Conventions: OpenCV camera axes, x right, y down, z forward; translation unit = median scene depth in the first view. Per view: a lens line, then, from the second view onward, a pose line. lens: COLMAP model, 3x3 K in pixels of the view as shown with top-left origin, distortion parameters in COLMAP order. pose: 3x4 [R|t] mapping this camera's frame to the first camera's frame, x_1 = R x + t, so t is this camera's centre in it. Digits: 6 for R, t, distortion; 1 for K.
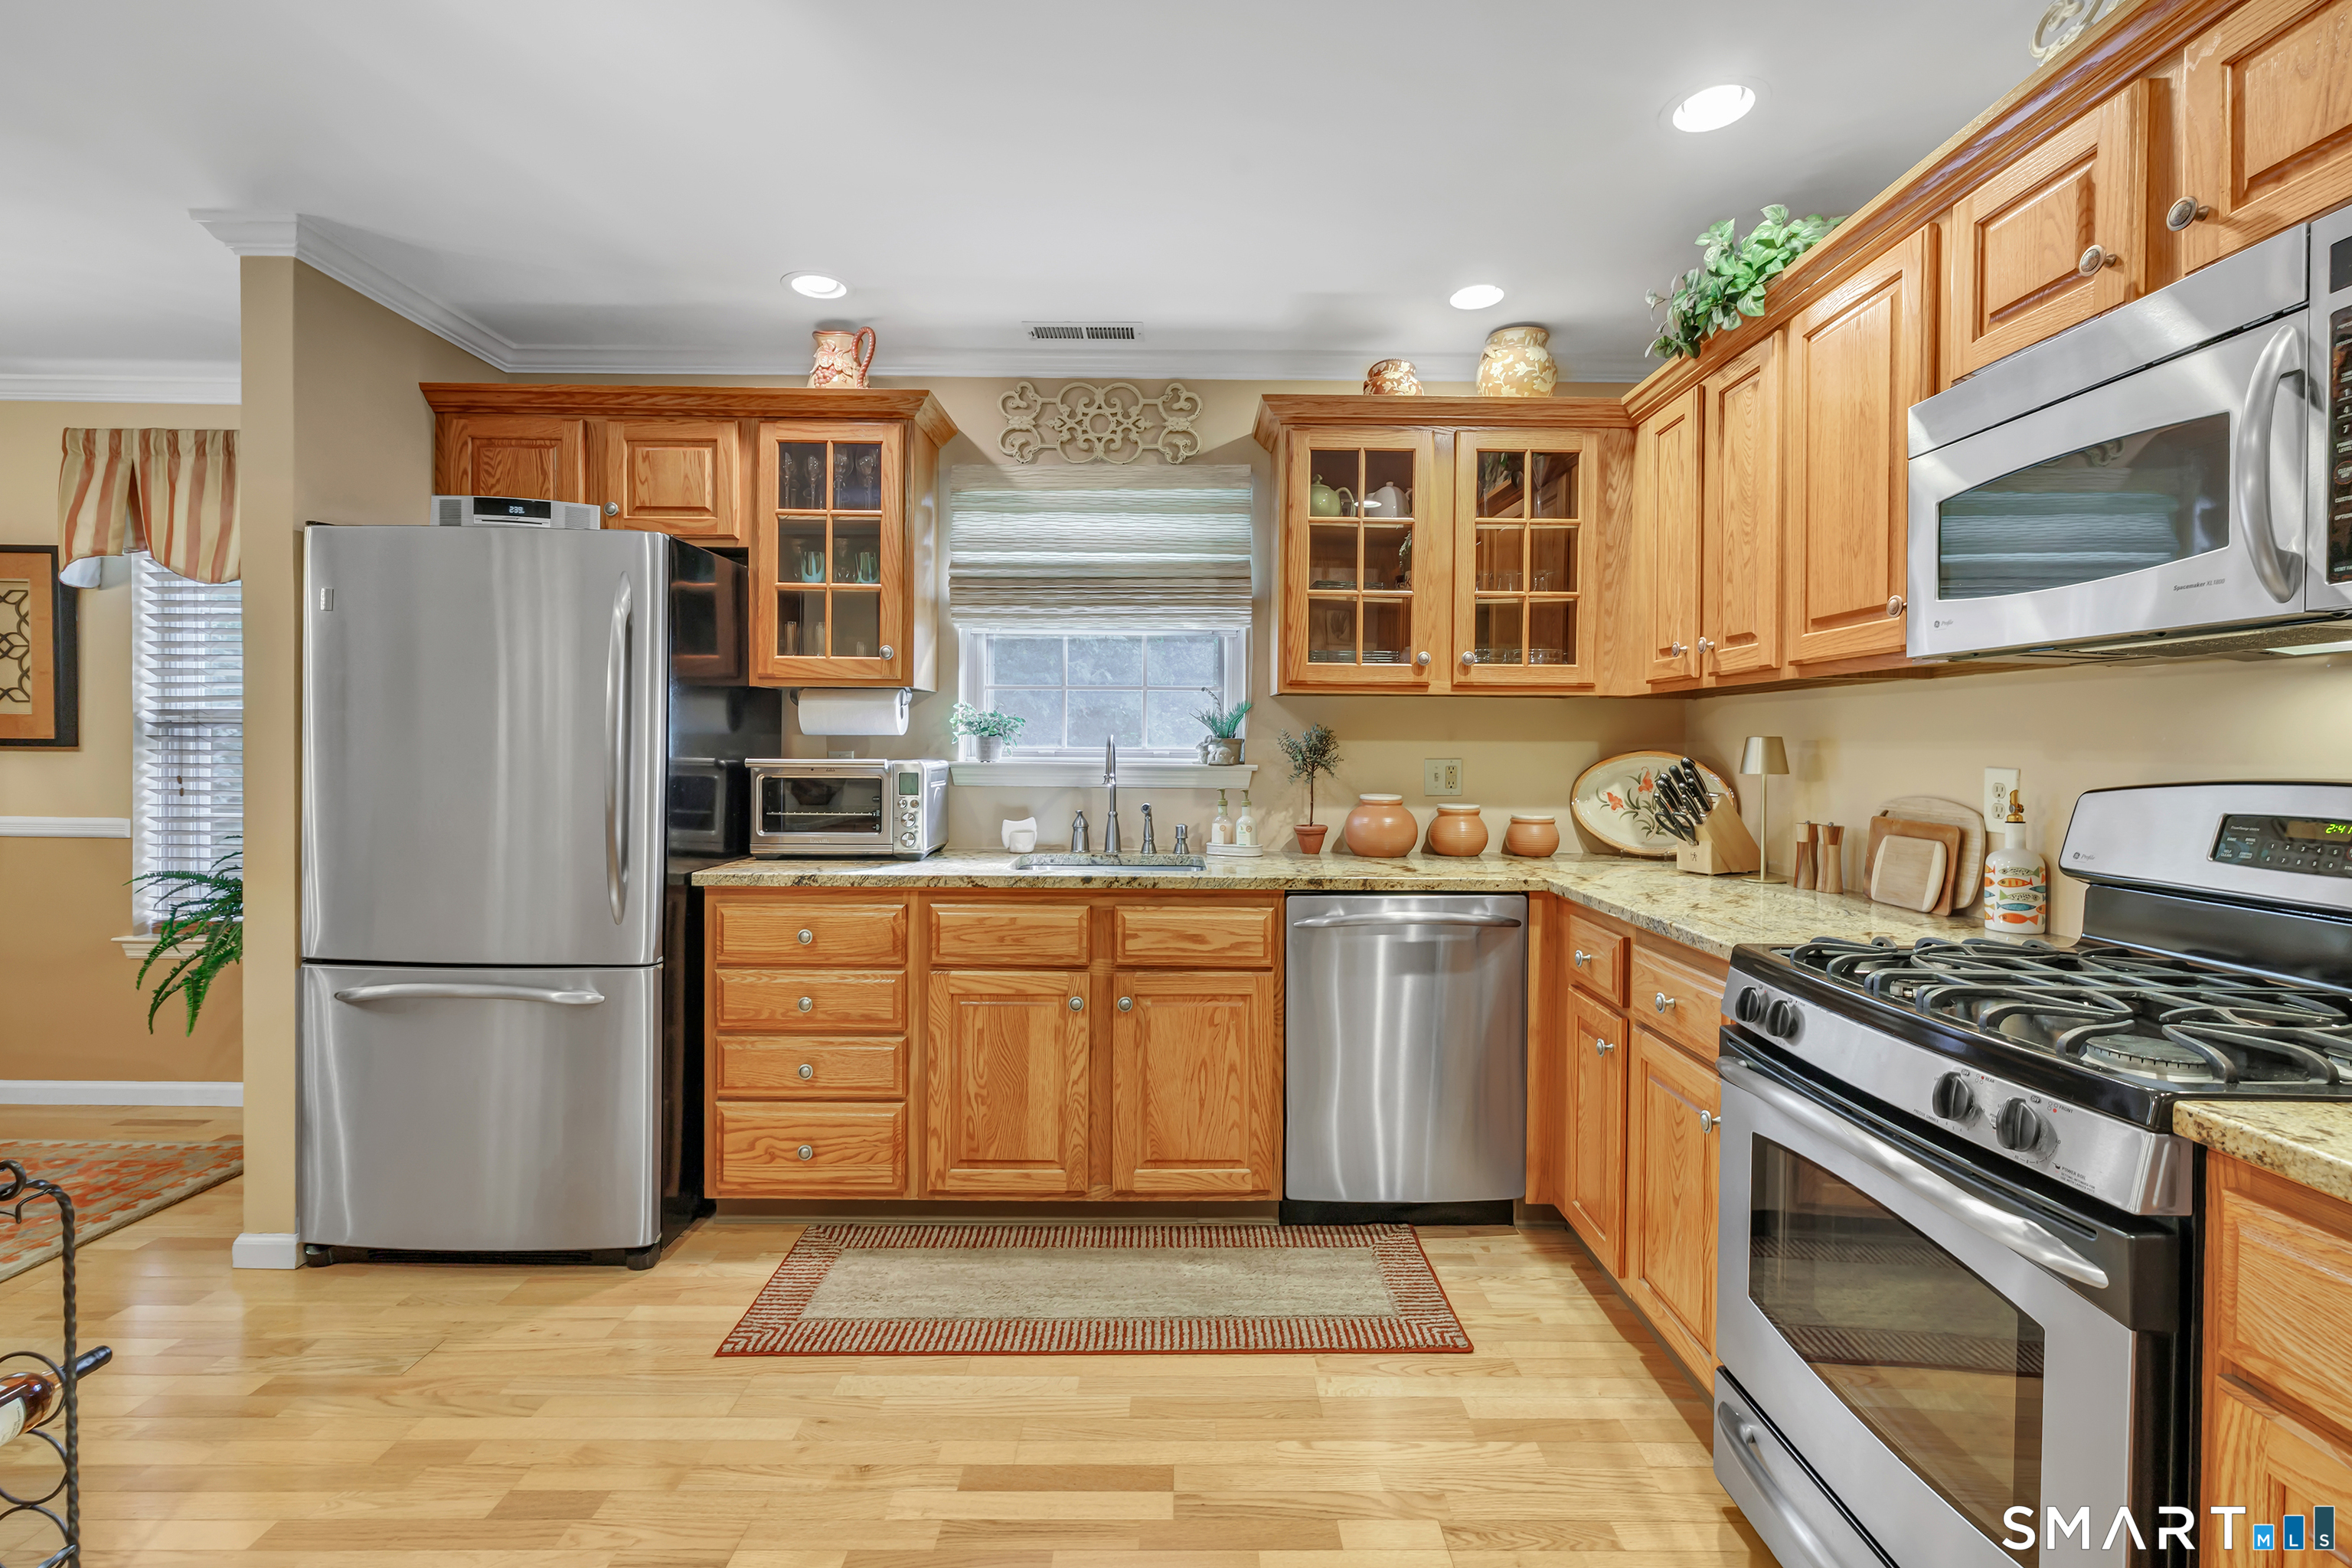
lens RADIAL K [[1065.7, 0, 1173.9], [0, 1065.7, 758.6], [0, 0, 1]] dist [0.001263, 0.001576]
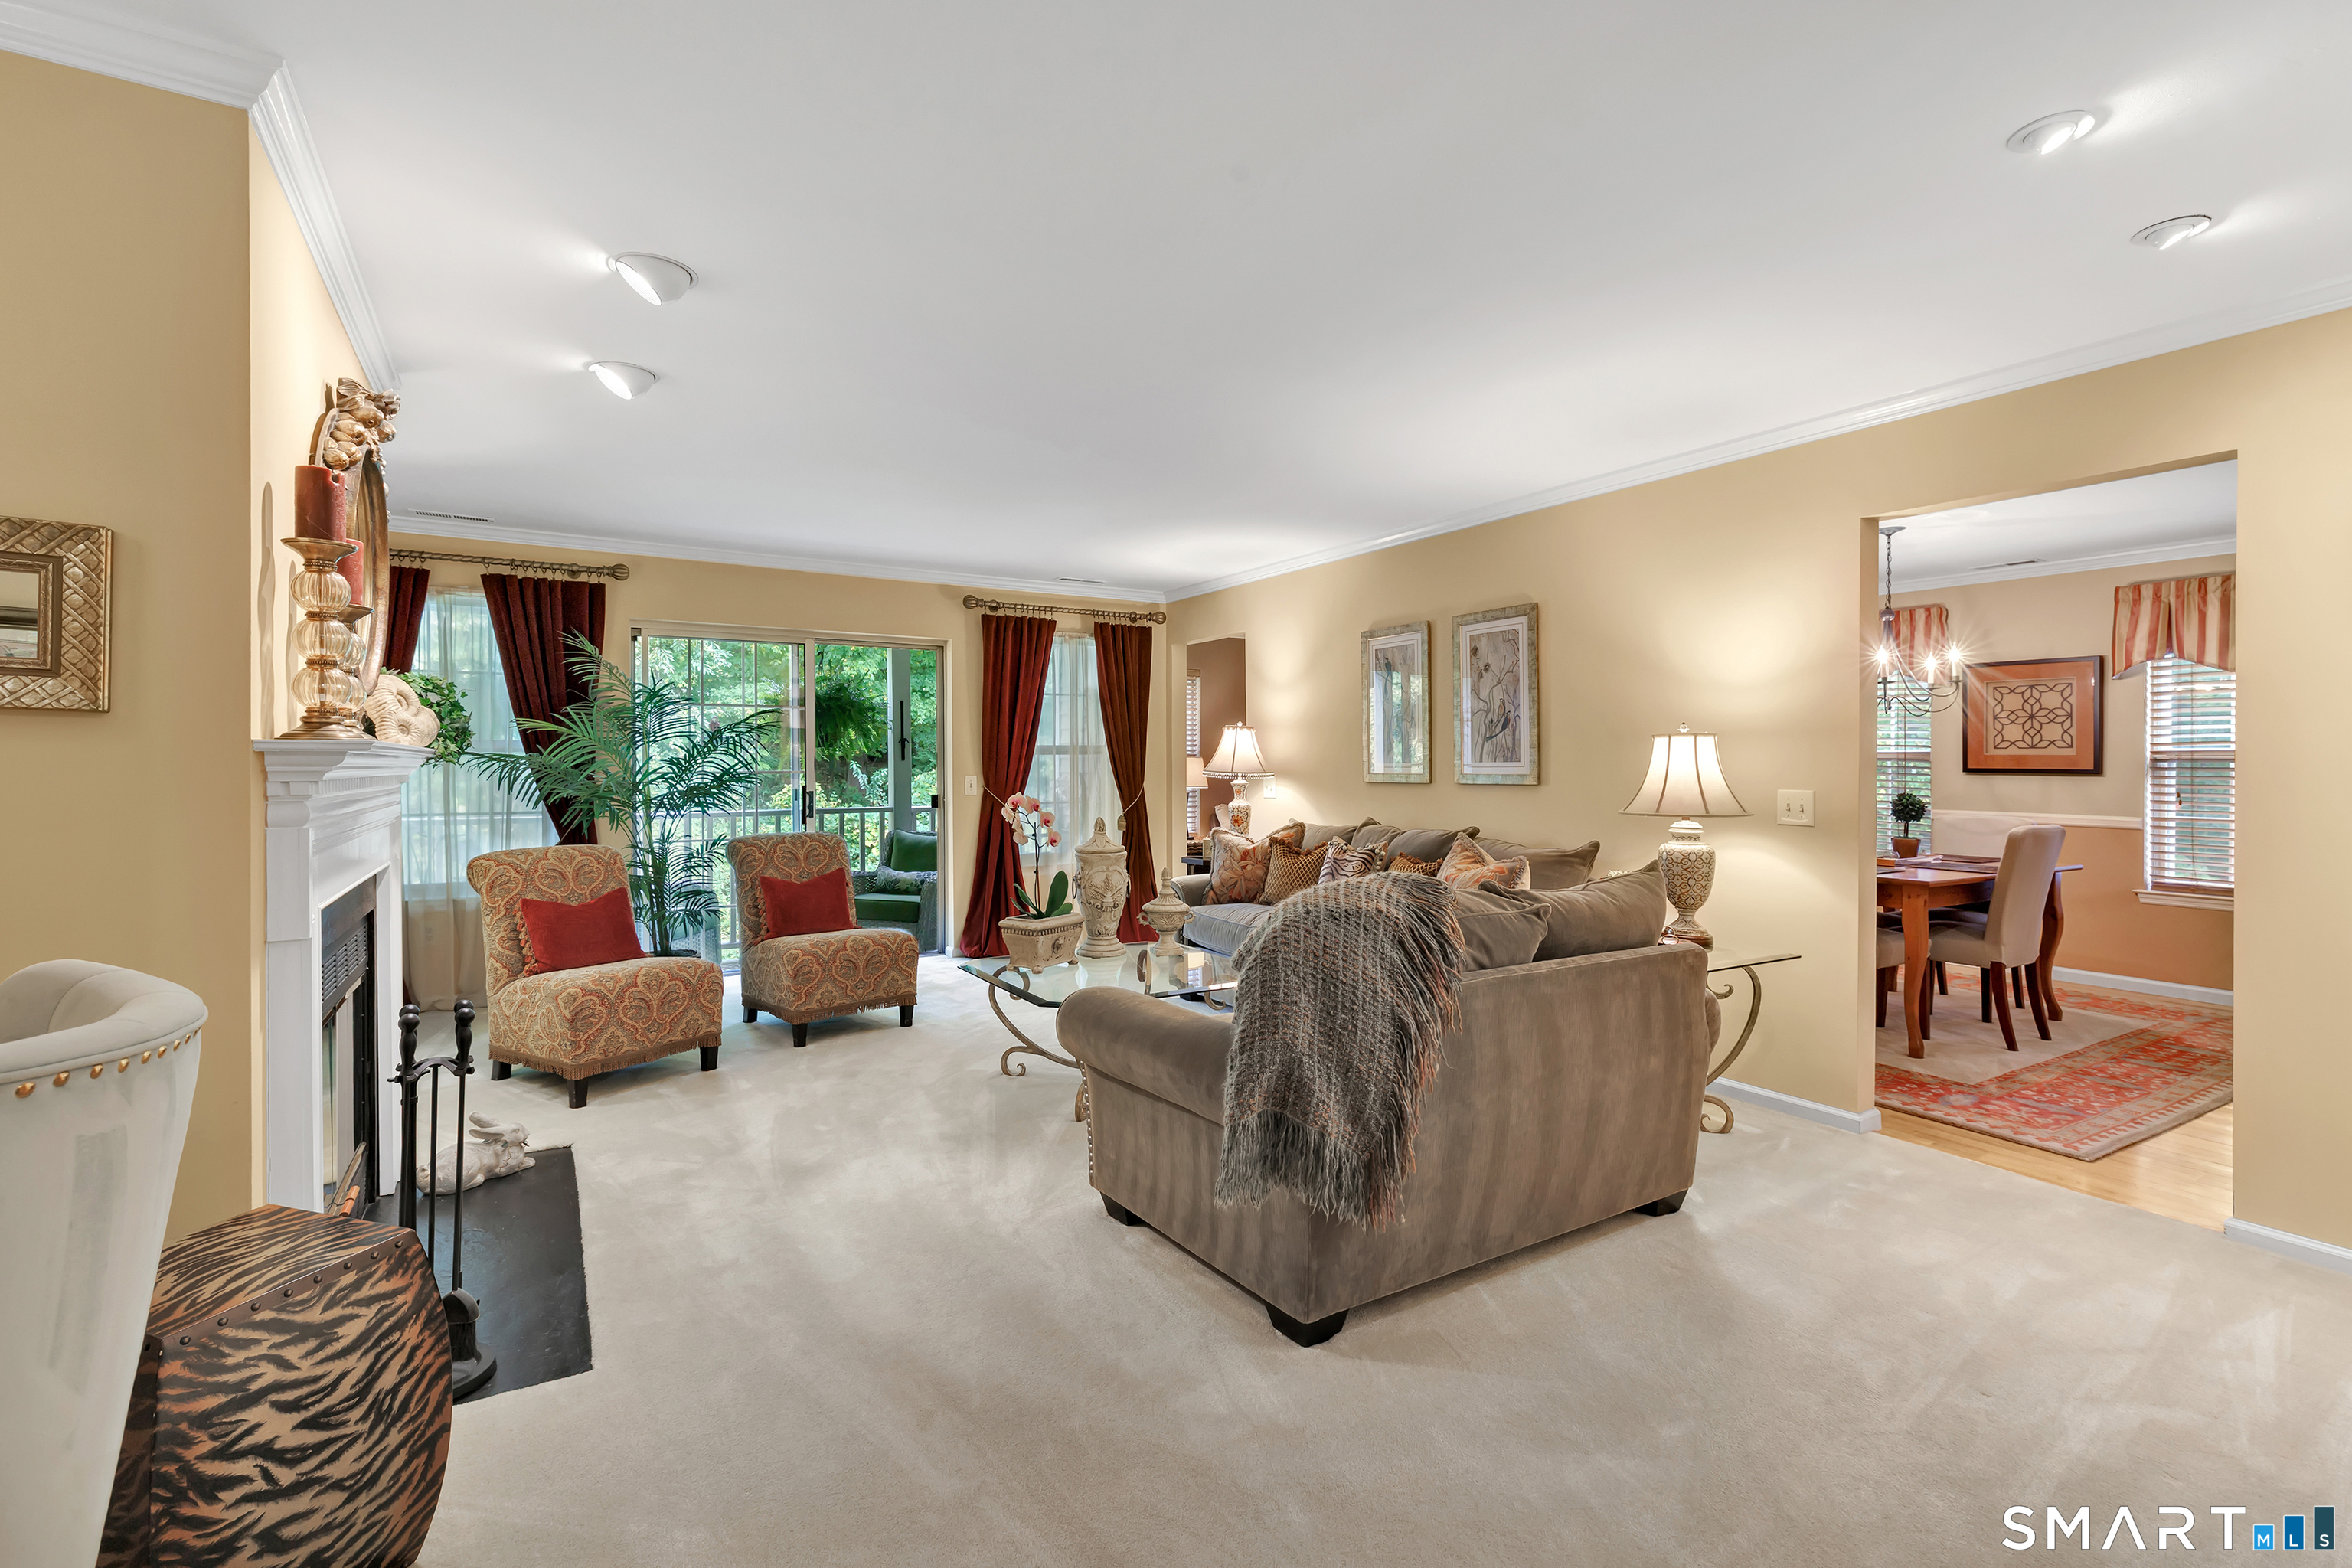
lens RADIAL K [[1047.4, 0, 1176.0], [0, 1047.4, 784.0], [0, 0, 1]] dist [0.000968, 0.001030]
pose [[0.509829, 0.011039, -0.860205, -0.462293], [-0.007022, 0.999938, 0.008670, 0.001988], [0.860247, 0.001620, 0.509875, -1.497102]]
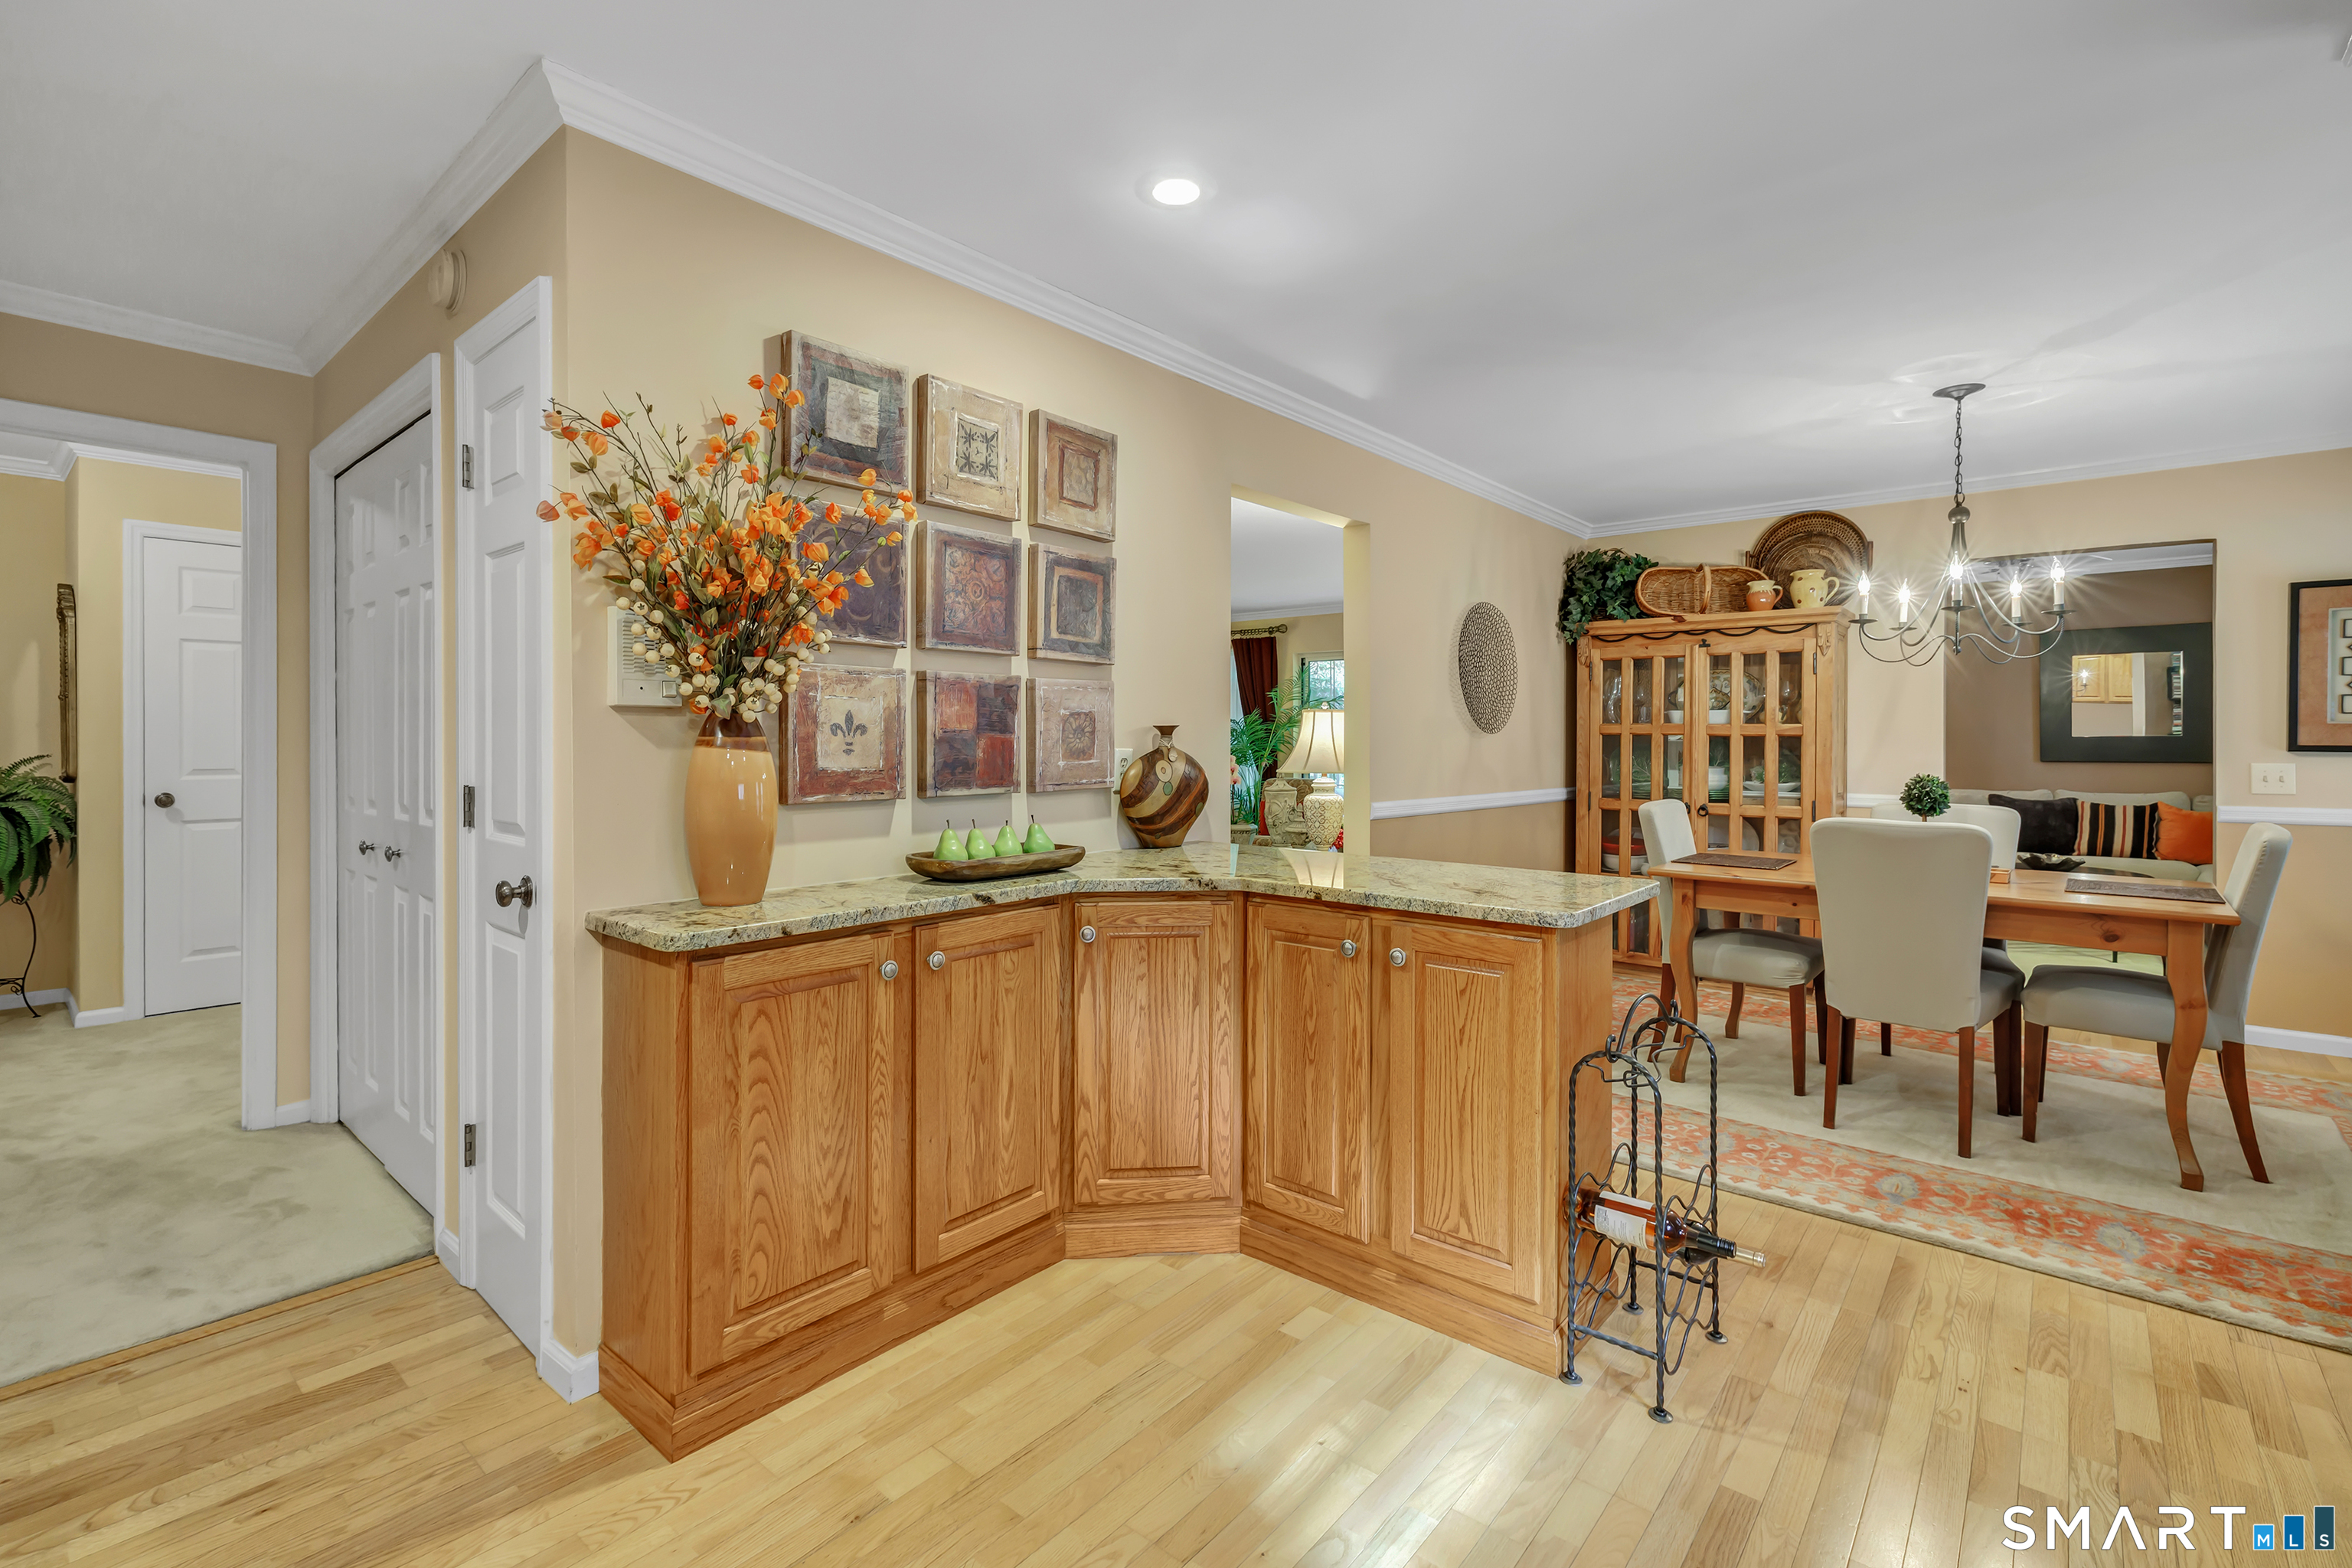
lens RADIAL K [[1049.6, 0, 1169.2], [0, 1049.6, 745.8], [0, 0, 1]] dist [0.001470, 0.000427]
pose [[-0.660460, -0.004839, -0.750846, 0.193561], [-0.016283, 0.999836, 0.007879, -0.005263], [0.750685, 0.017430, -0.660430, 0.735207]]
